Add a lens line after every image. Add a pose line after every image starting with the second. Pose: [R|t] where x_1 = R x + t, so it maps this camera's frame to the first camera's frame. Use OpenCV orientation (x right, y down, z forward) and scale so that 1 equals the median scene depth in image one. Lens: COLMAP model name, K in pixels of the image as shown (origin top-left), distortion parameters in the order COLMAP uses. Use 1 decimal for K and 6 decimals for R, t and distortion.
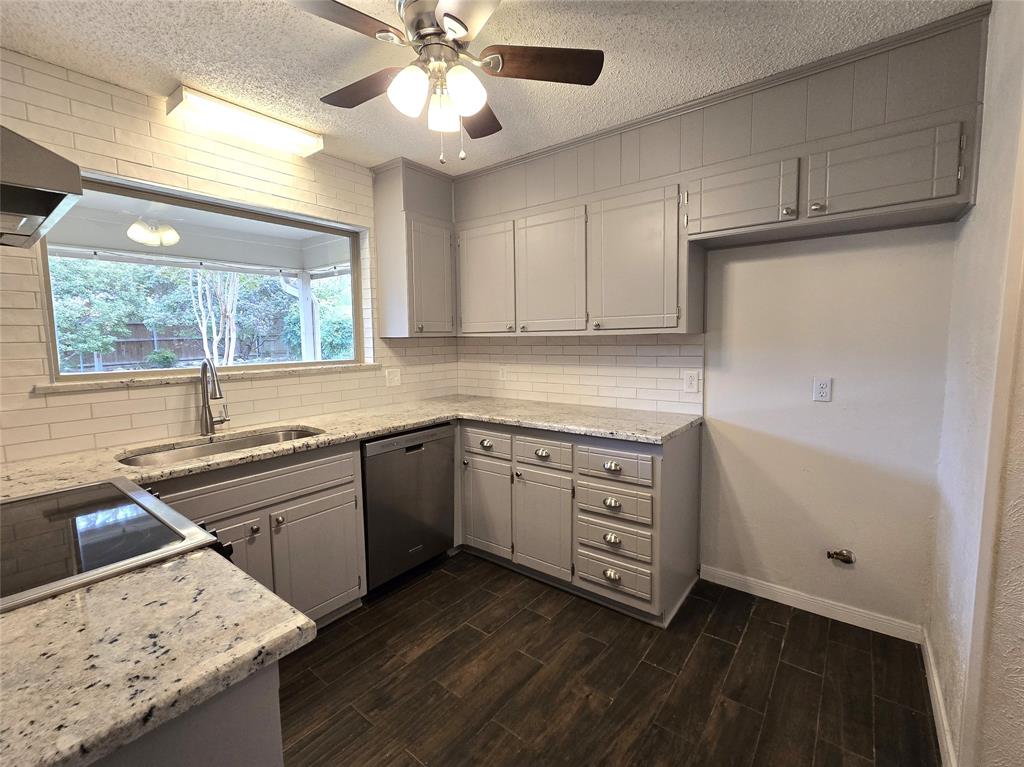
lens RADIAL K [[452.3, 0, 506.8], [0, 452.3, 381.3], [0, 0, 1]] dist [-0.003115, -0.000270]
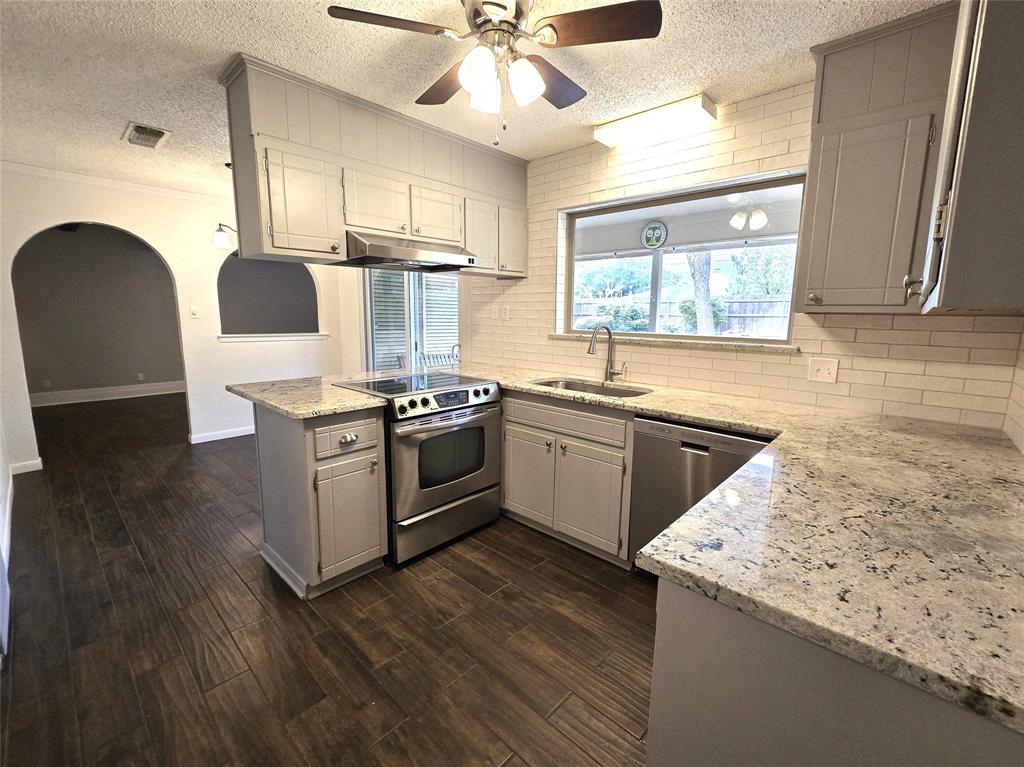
lens RADIAL K [[430.7, 0, 512.1], [0, 430.7, 380.5], [0, 0, 1]] dist [-0.000802, 0.000160]
pose [[-0.070775, 0.168767, -0.983112, 0.560701], [-0.109632, 0.978296, 0.175833, -0.071167], [0.991449, 0.120225, -0.050737, 0.683601]]
